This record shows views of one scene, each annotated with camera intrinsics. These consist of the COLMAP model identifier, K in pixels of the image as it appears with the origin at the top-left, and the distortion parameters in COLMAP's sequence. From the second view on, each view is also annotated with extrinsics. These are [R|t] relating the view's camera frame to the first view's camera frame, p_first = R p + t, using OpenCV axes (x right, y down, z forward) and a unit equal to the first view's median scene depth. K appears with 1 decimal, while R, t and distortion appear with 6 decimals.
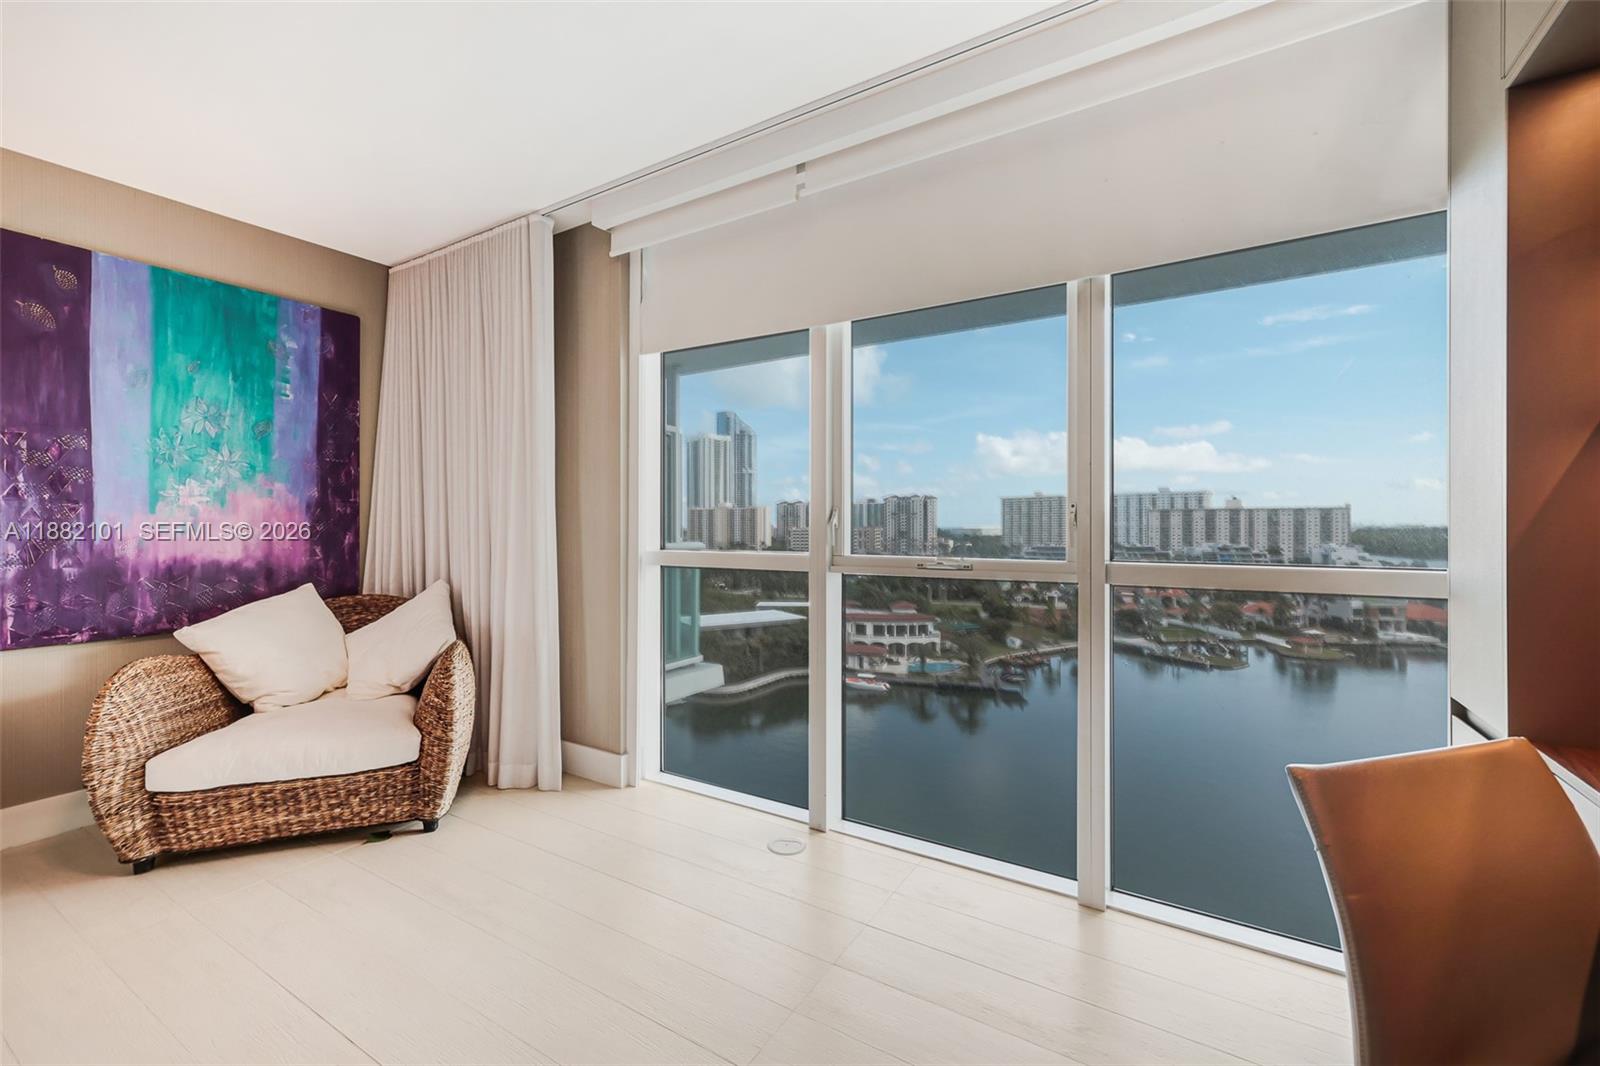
lens RADIAL K [[677.5, 0, 794.6], [0, 677.5, 523.2], [0, 0, 1]] dist [0.010482, 0.000032]
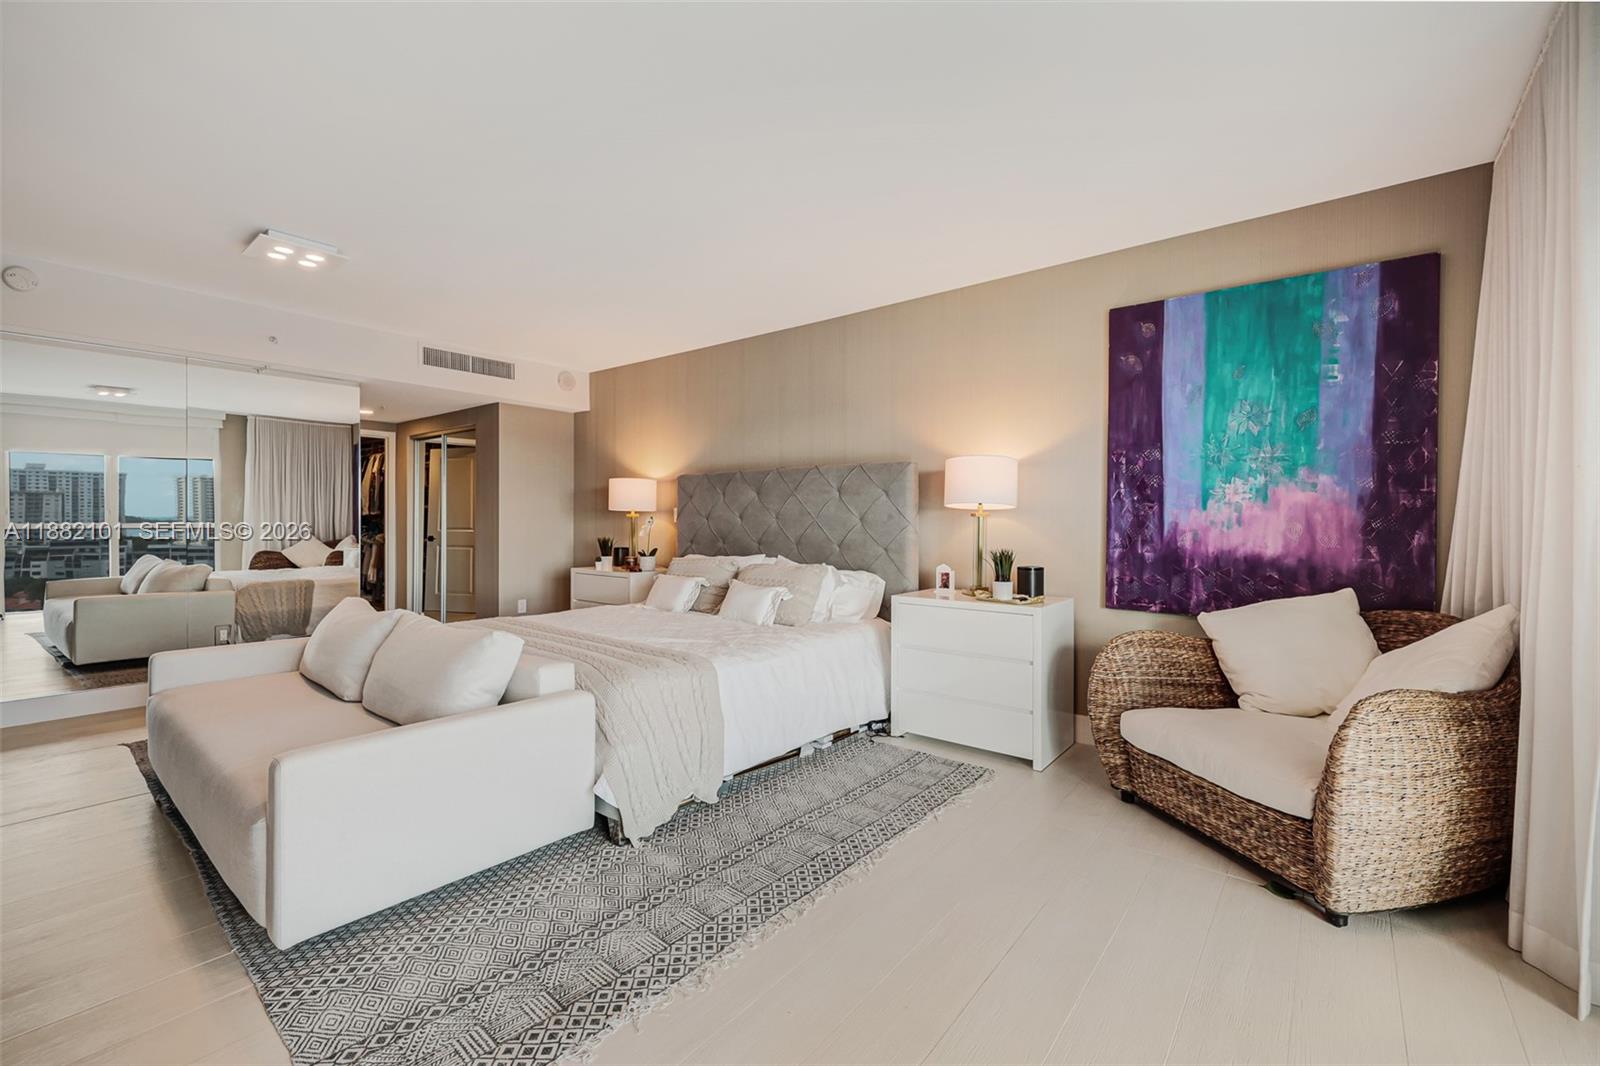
lens RADIAL K [[678.1, 0, 795.8], [0, 678.1, 526.7], [0, 0, 1]] dist [-0.000787, -0.000086]
pose [[-0.132730, 0.013651, -0.991058, 0.258455], [-0.004016, 0.999890, 0.014311, 0.000051], [0.991144, 0.005879, -0.132661, 0.447273]]
